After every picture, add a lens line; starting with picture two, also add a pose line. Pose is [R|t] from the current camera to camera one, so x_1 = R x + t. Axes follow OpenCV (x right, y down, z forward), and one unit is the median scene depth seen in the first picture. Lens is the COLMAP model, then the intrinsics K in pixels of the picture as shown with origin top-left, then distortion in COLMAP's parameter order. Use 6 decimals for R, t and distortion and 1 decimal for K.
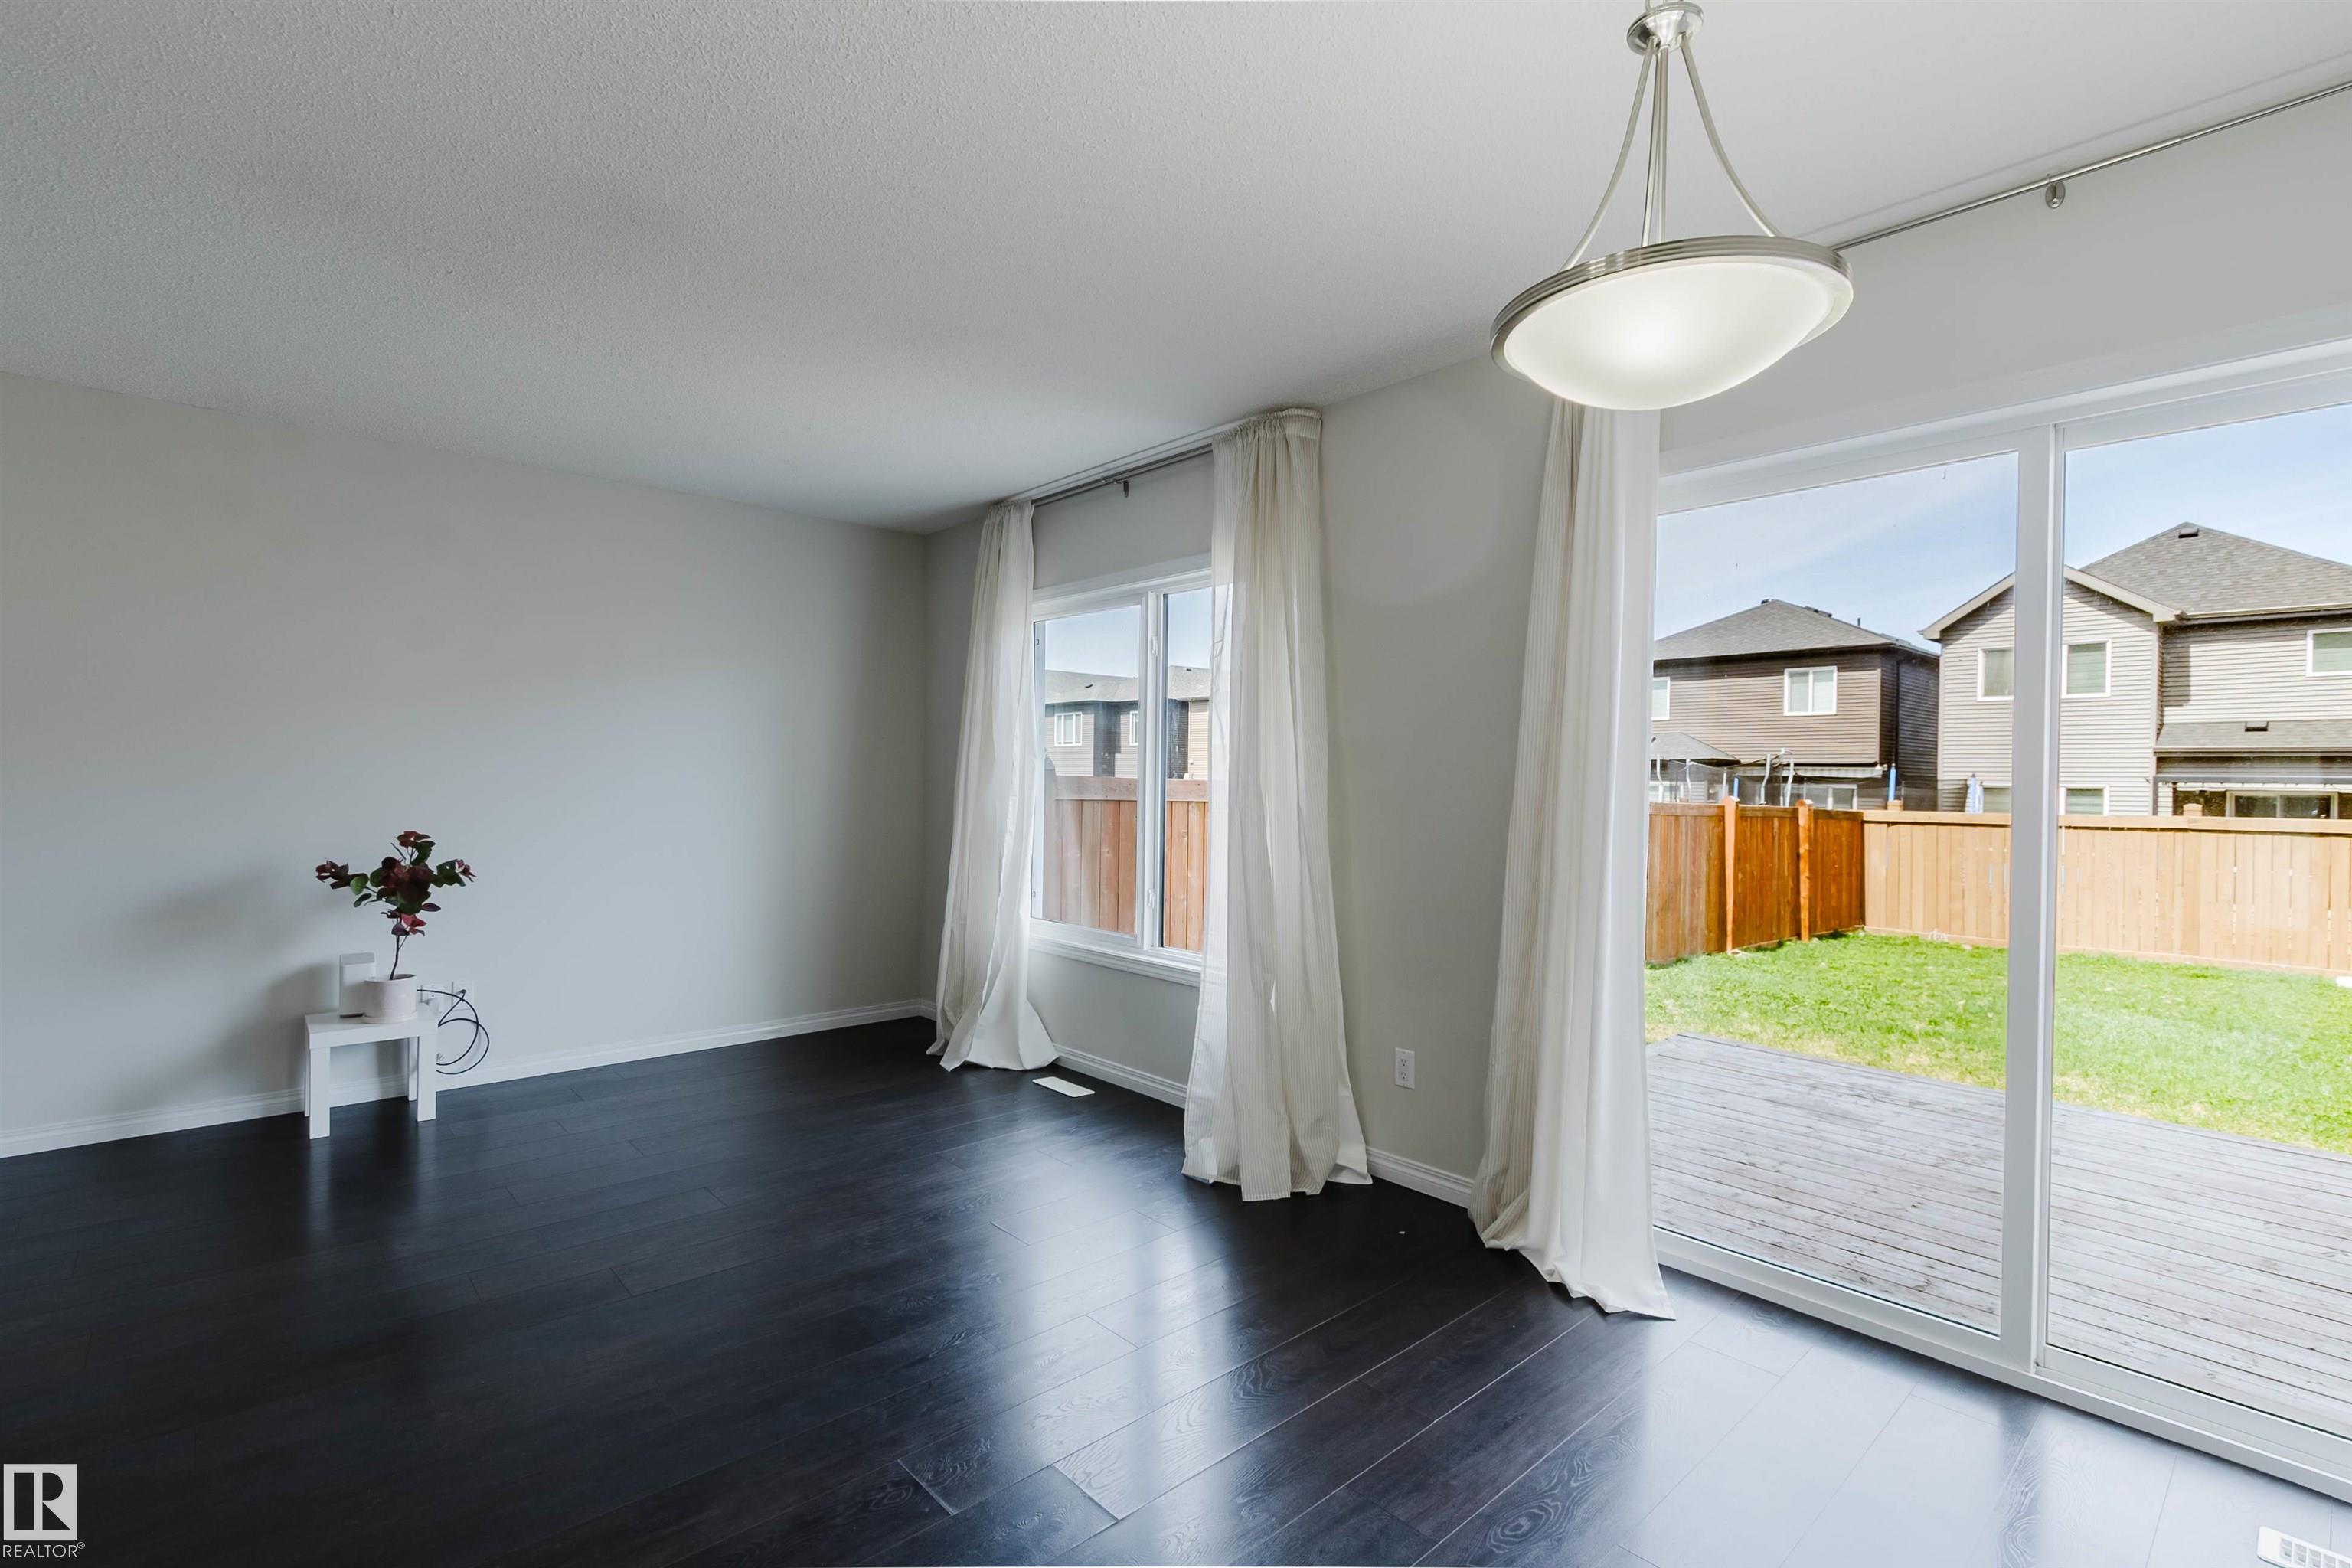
lens RADIAL K [[1069.0, 0, 1169.9], [0, 1069.0, 786.9], [0, 0, 1]] dist [0.002579, -0.000576]
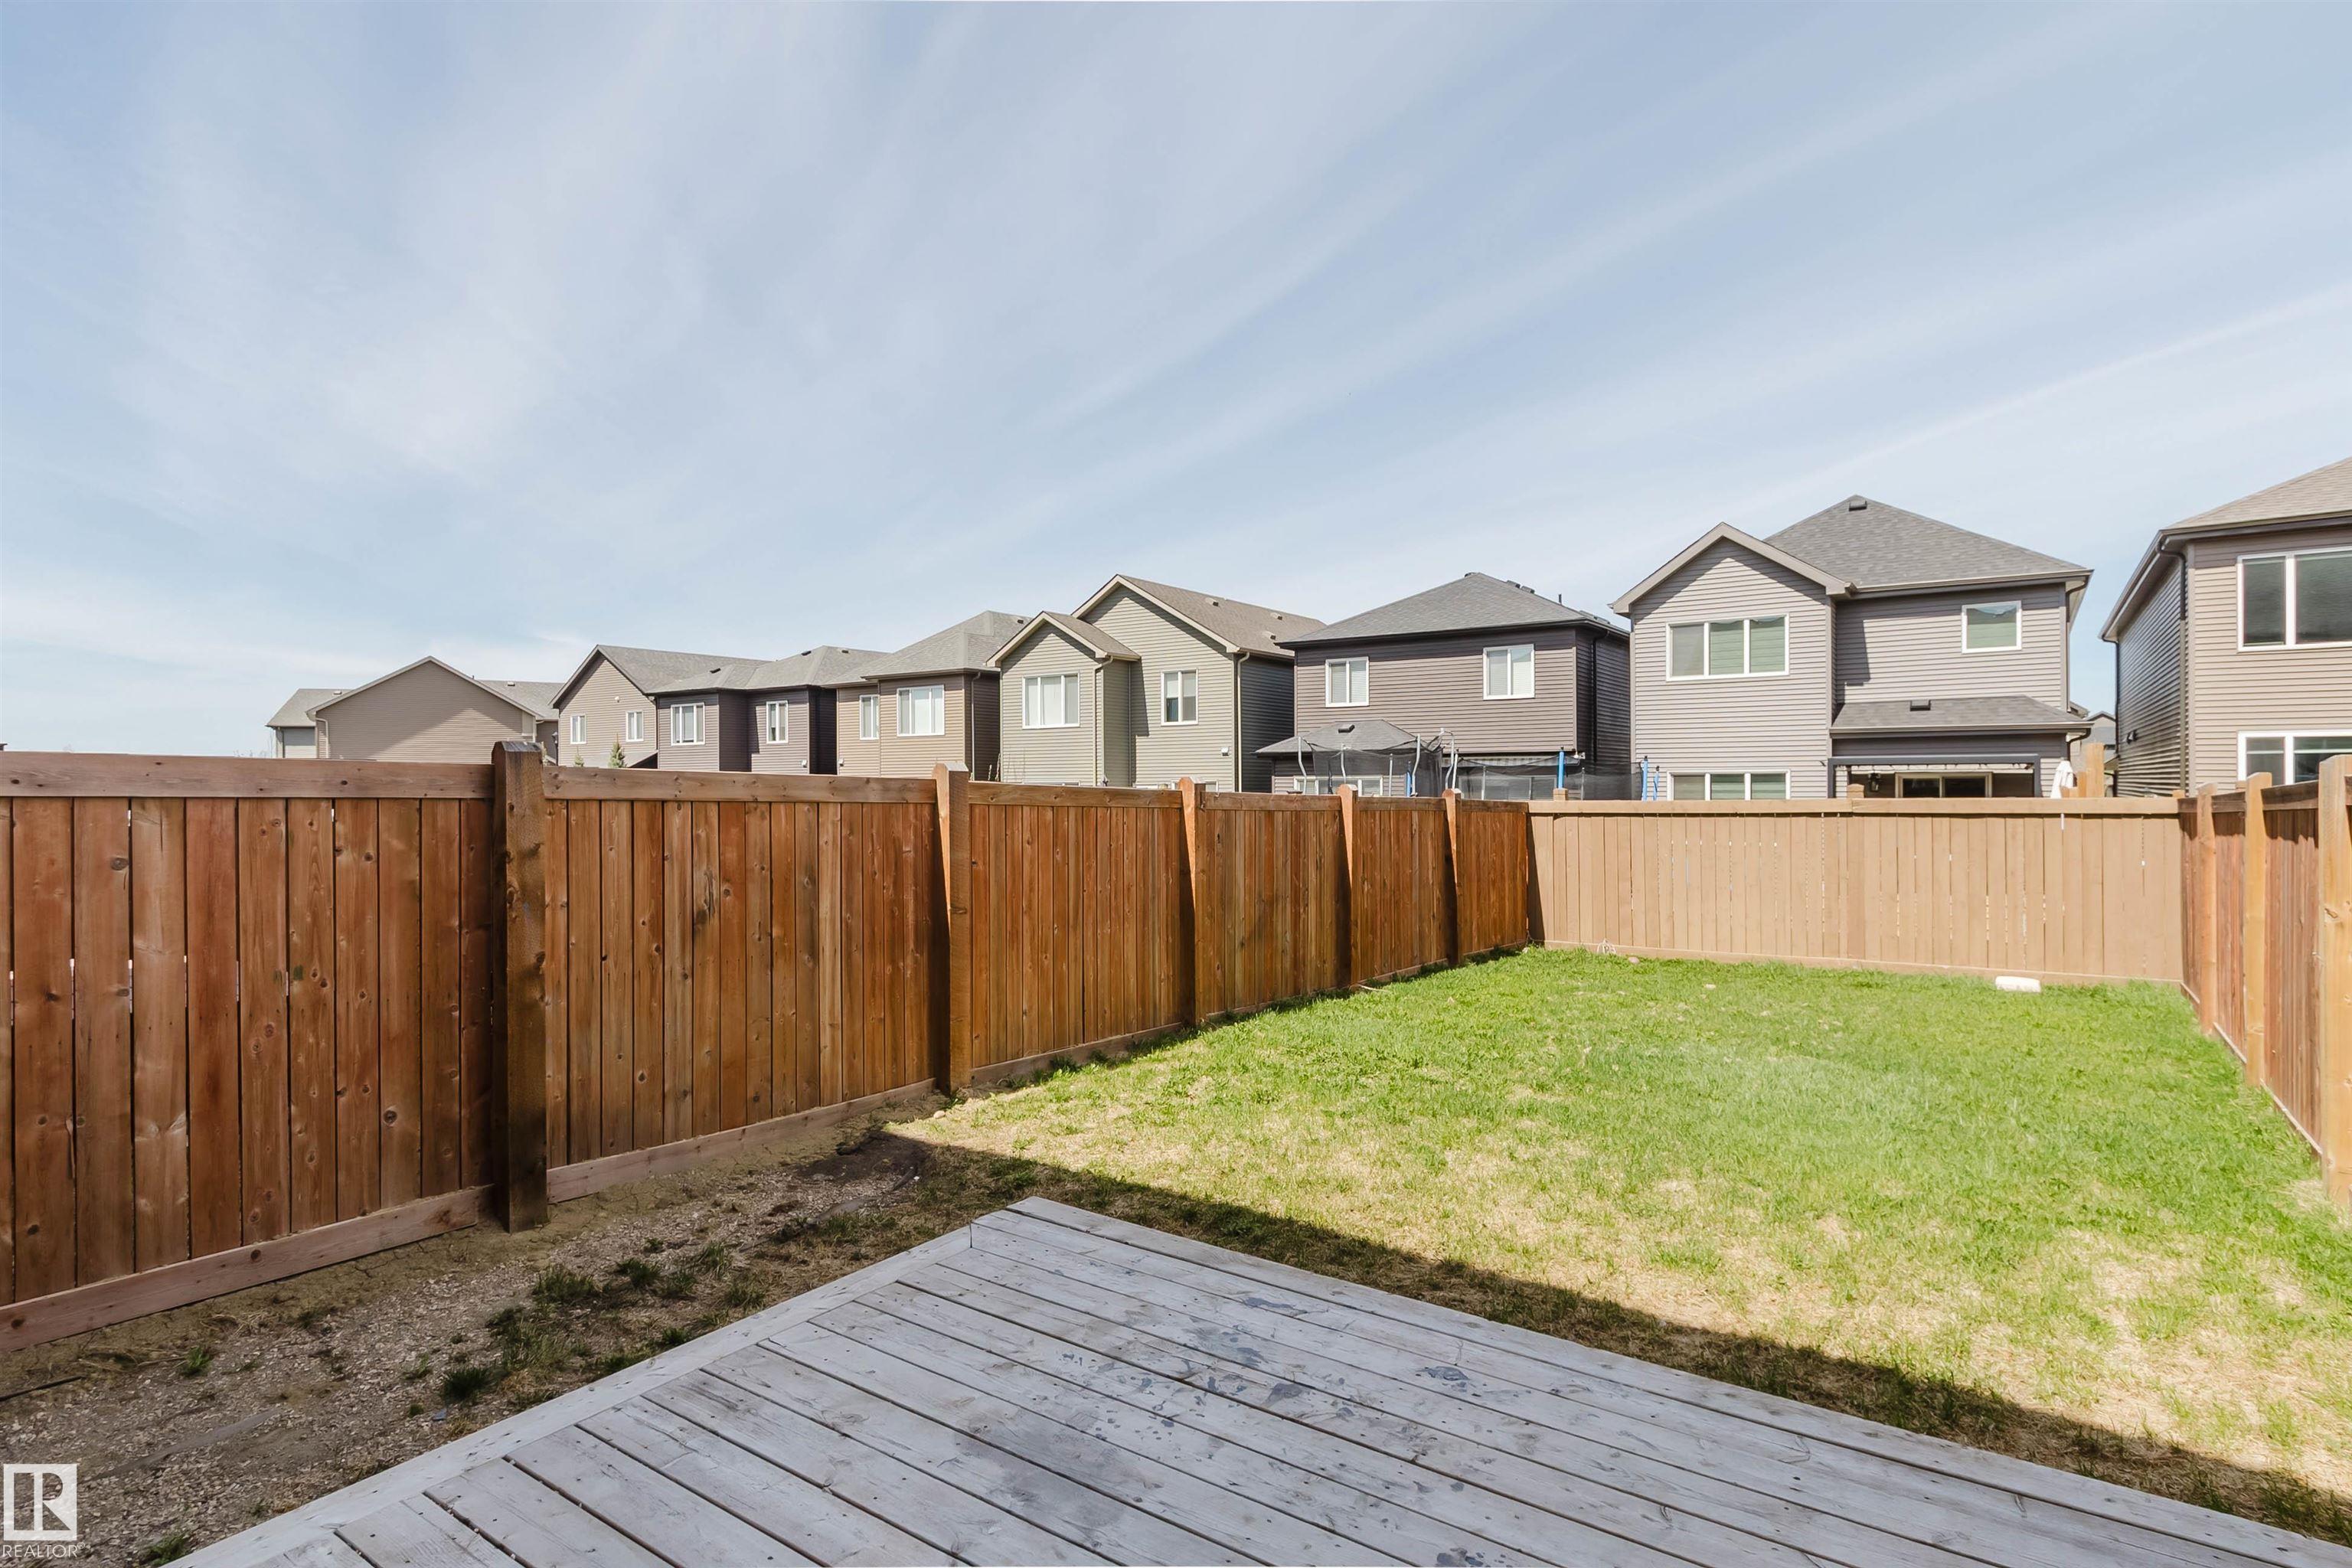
lens RADIAL K [[1198.6, 0, 1164.6], [0, 1198.6, 787.6], [0, 0, 1]] dist [-0.000076, -0.000710]
pose [[0.974566, -0.018736, 0.223317, 0.553211], [0.019868, 0.999799, -0.002825, 0.030099], [-0.223219, 0.007190, 0.974742, 0.513300]]
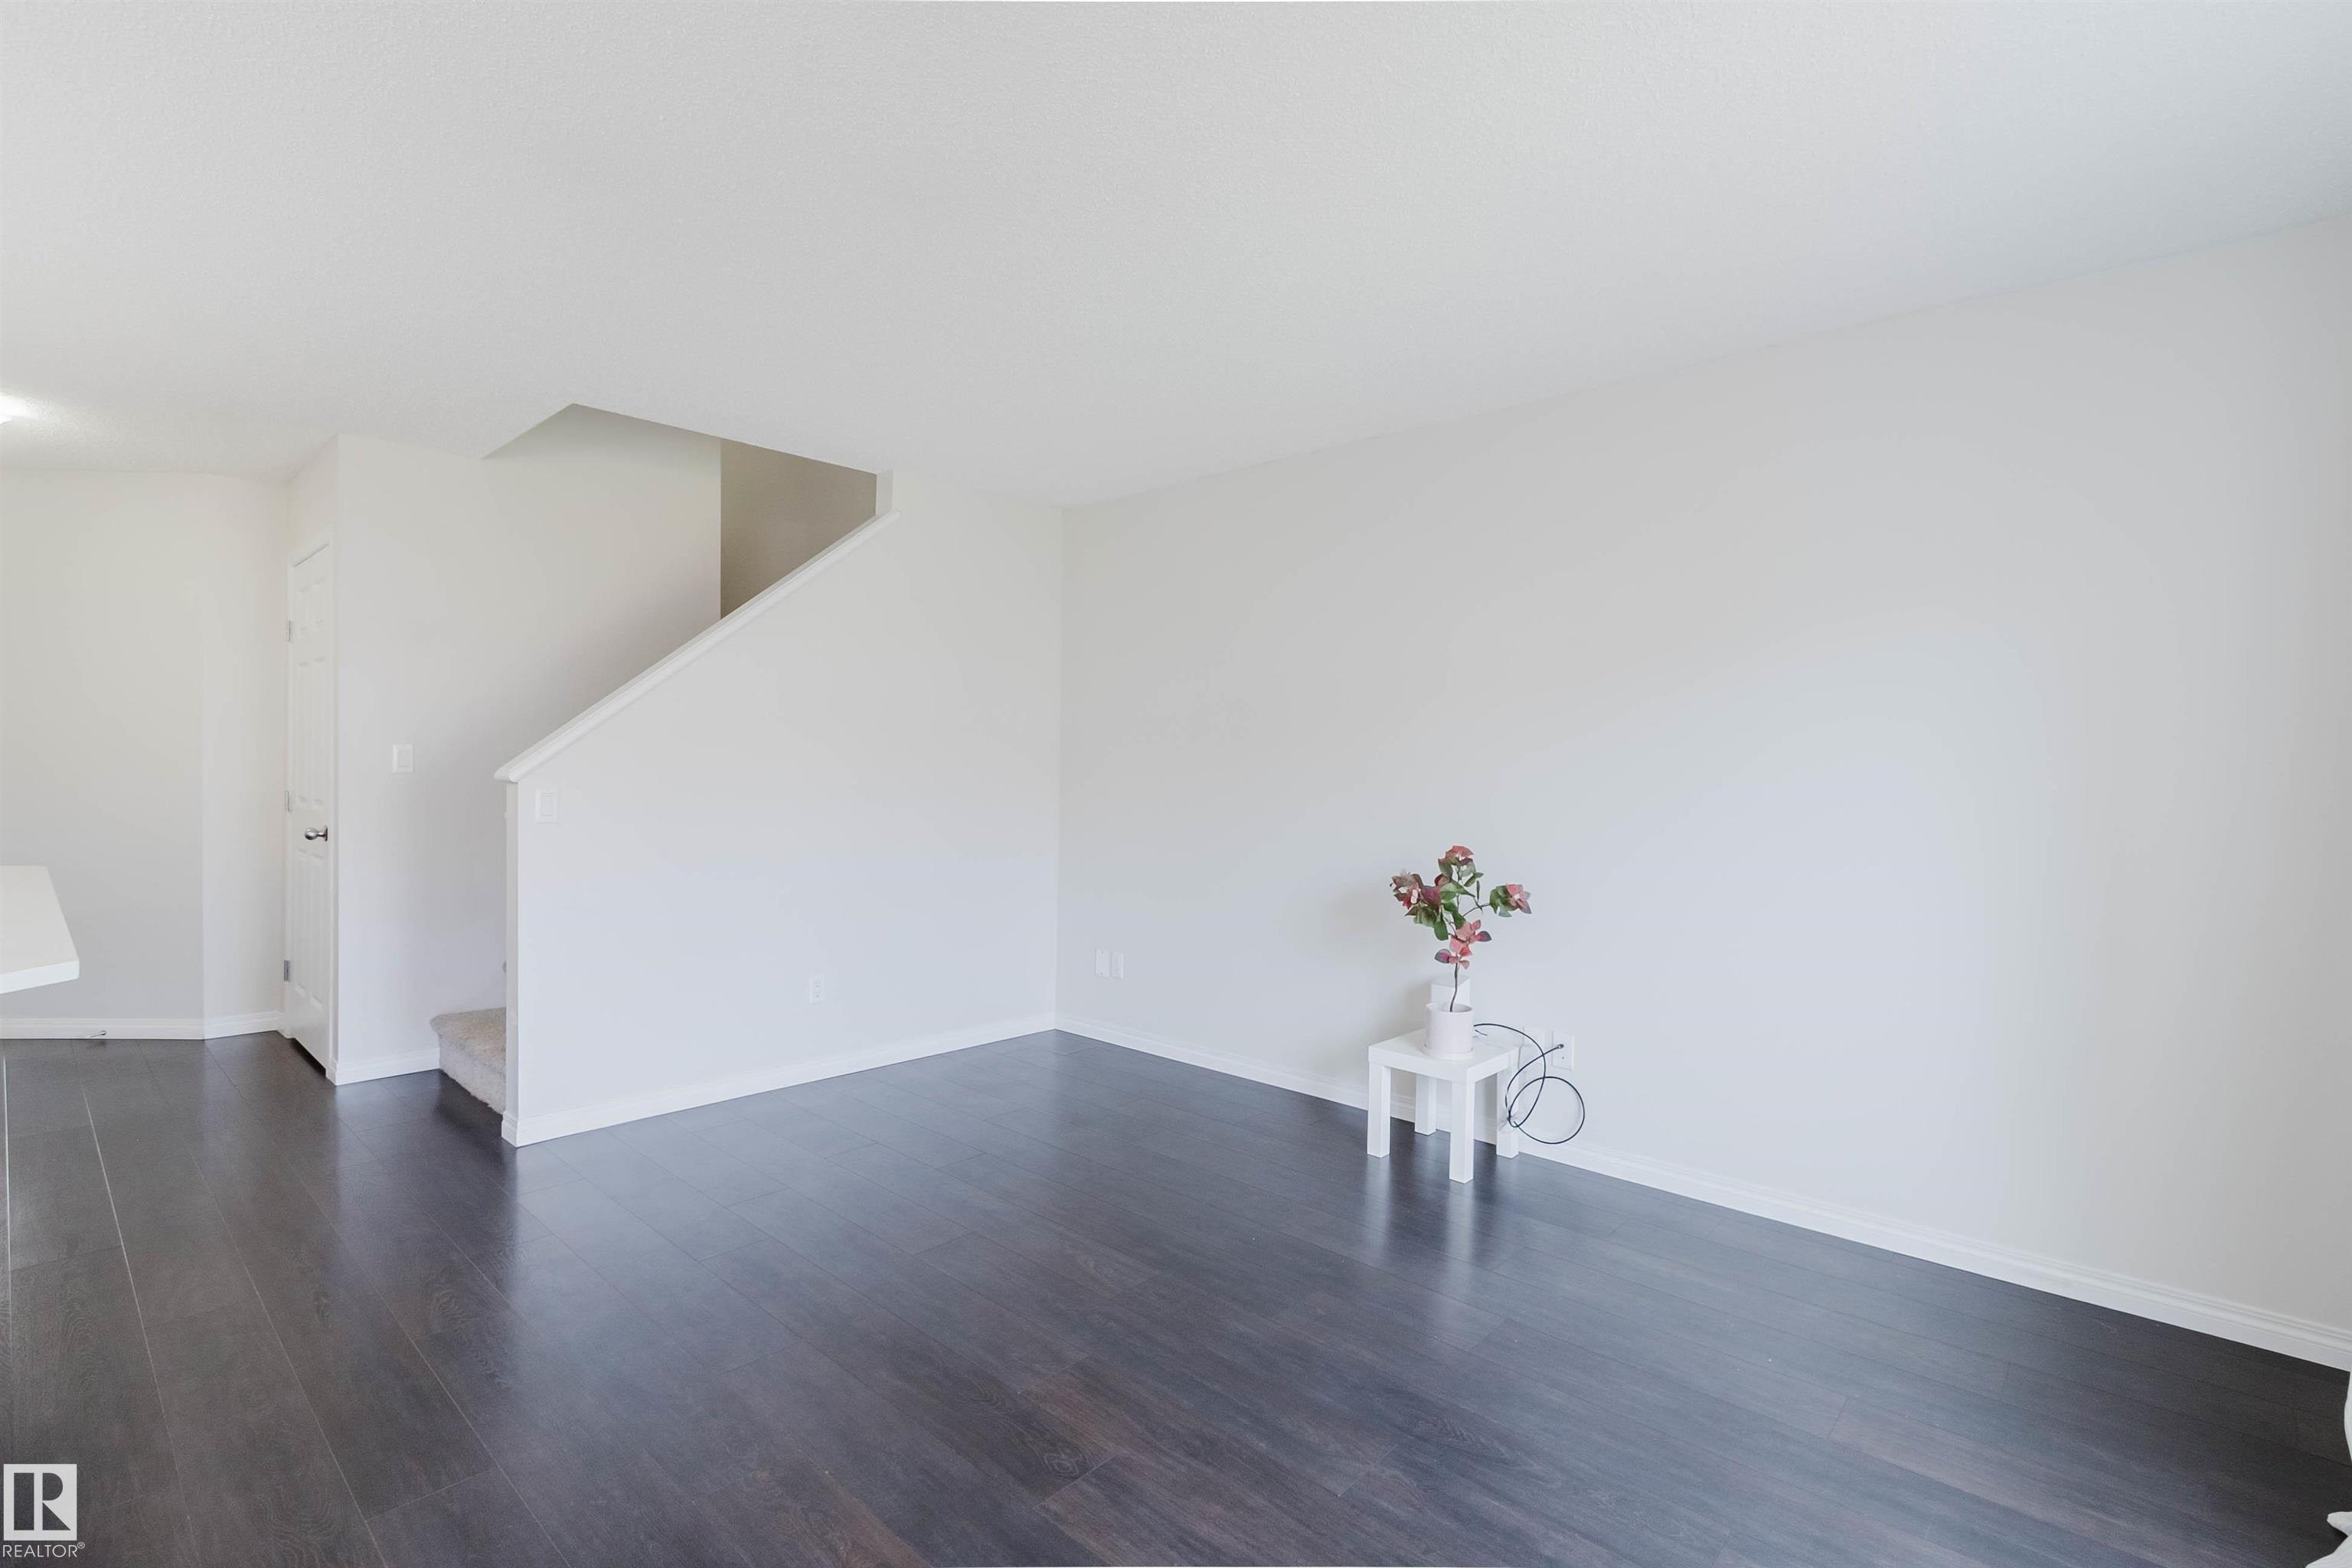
lens RADIAL K [[1069.0, 0, 1169.9], [0, 1069.0, 786.9], [0, 0, 1]] dist [0.002579, -0.000576]
pose [[0.097116, 0.005447, -0.995258, 0.113649], [-0.021750, 0.999758, 0.003350, -0.003699], [0.995035, 0.021321, 0.097211, 0.551429]]
